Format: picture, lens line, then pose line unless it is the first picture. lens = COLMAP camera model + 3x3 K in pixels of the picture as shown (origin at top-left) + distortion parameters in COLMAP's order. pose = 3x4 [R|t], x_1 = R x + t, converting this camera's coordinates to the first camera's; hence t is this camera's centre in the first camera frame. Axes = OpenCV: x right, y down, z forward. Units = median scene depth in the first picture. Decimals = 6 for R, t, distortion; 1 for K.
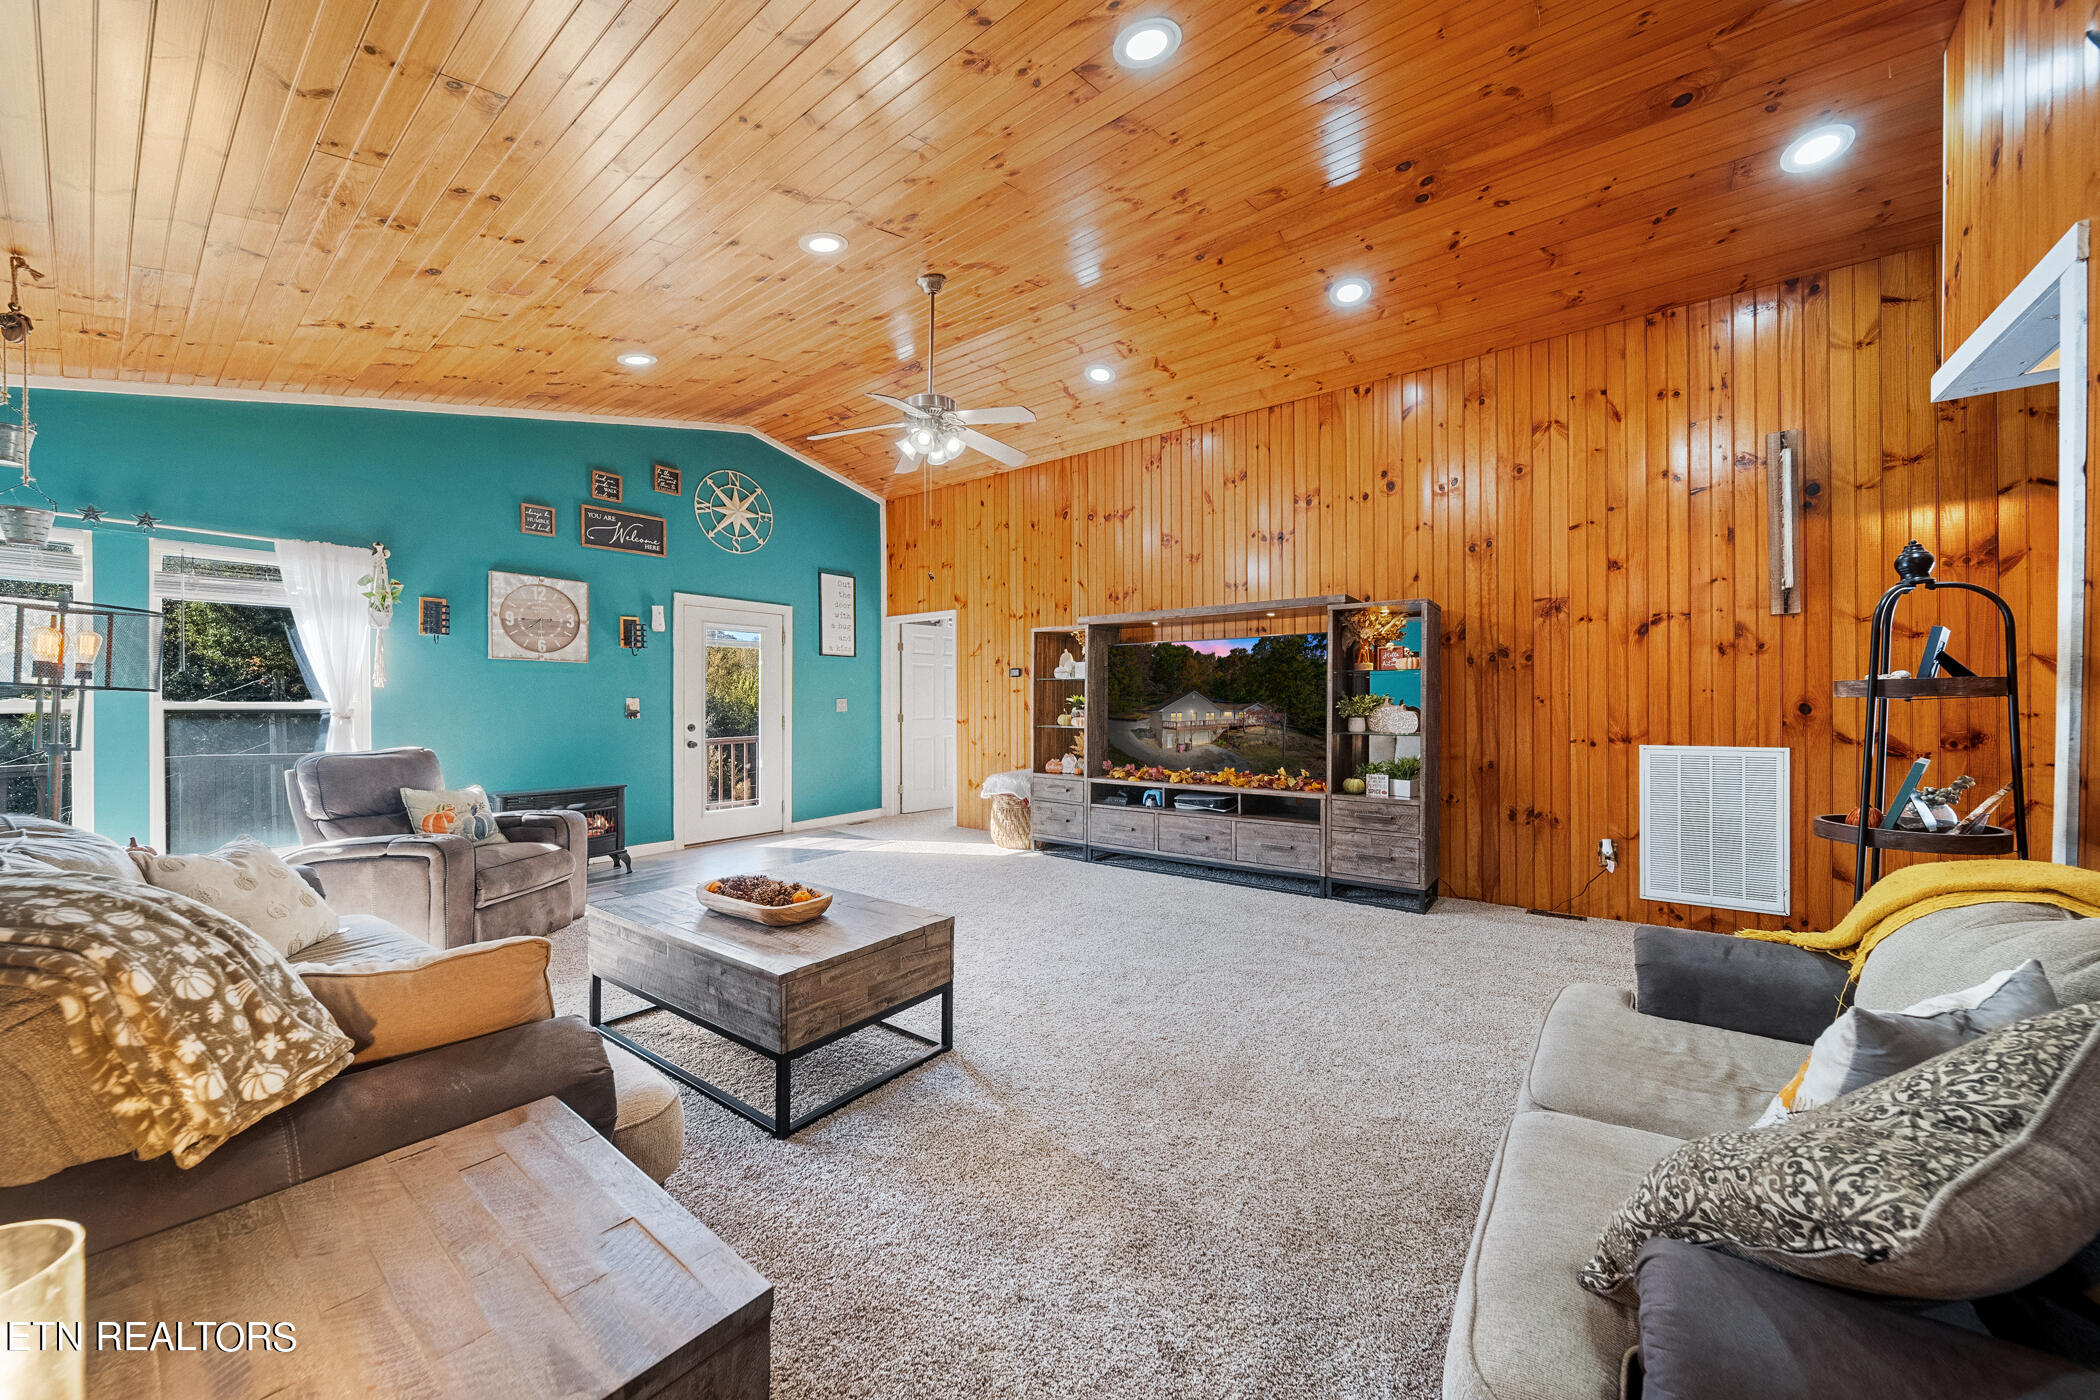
lens RADIAL K [[736.4, 0, 1050.6], [0, 736.4, 701.5], [0, 0, 1]] dist [-0.001280, -0.000062]
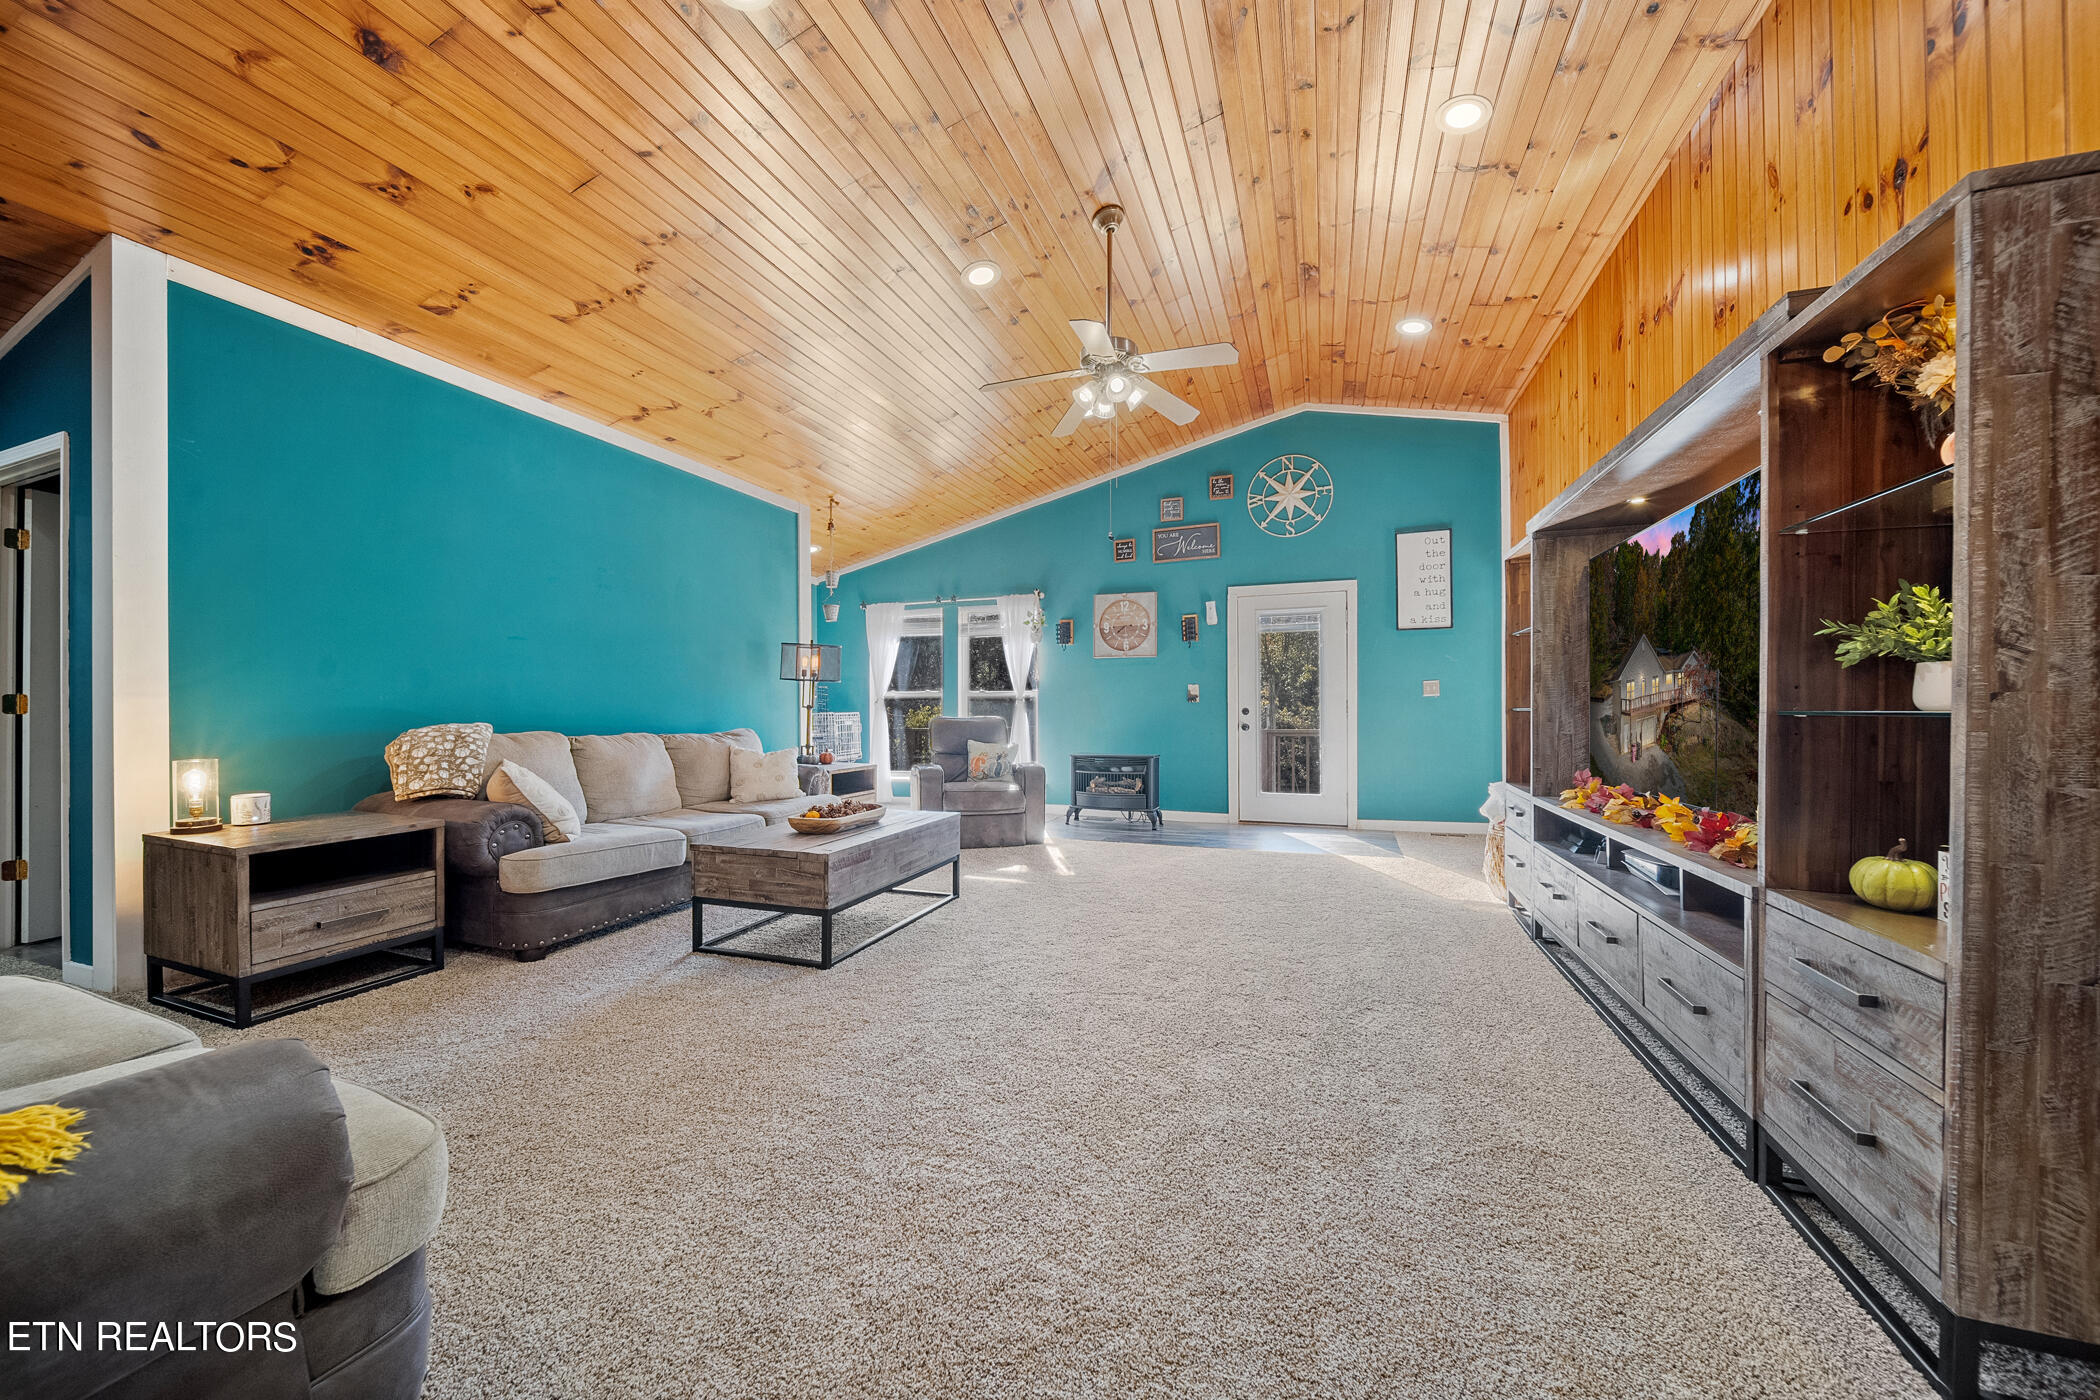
lens RADIAL K [[736.4, 0, 1036.9], [0, 736.4, 701.9], [0, 0, 1]] dist [-0.001280, -0.000062]
pose [[0.264157, -0.000129, -0.964480, 0.490069], [0.005020, 0.999987, 0.001241, 0.020181], [0.964467, -0.005169, 0.264154, 0.453986]]
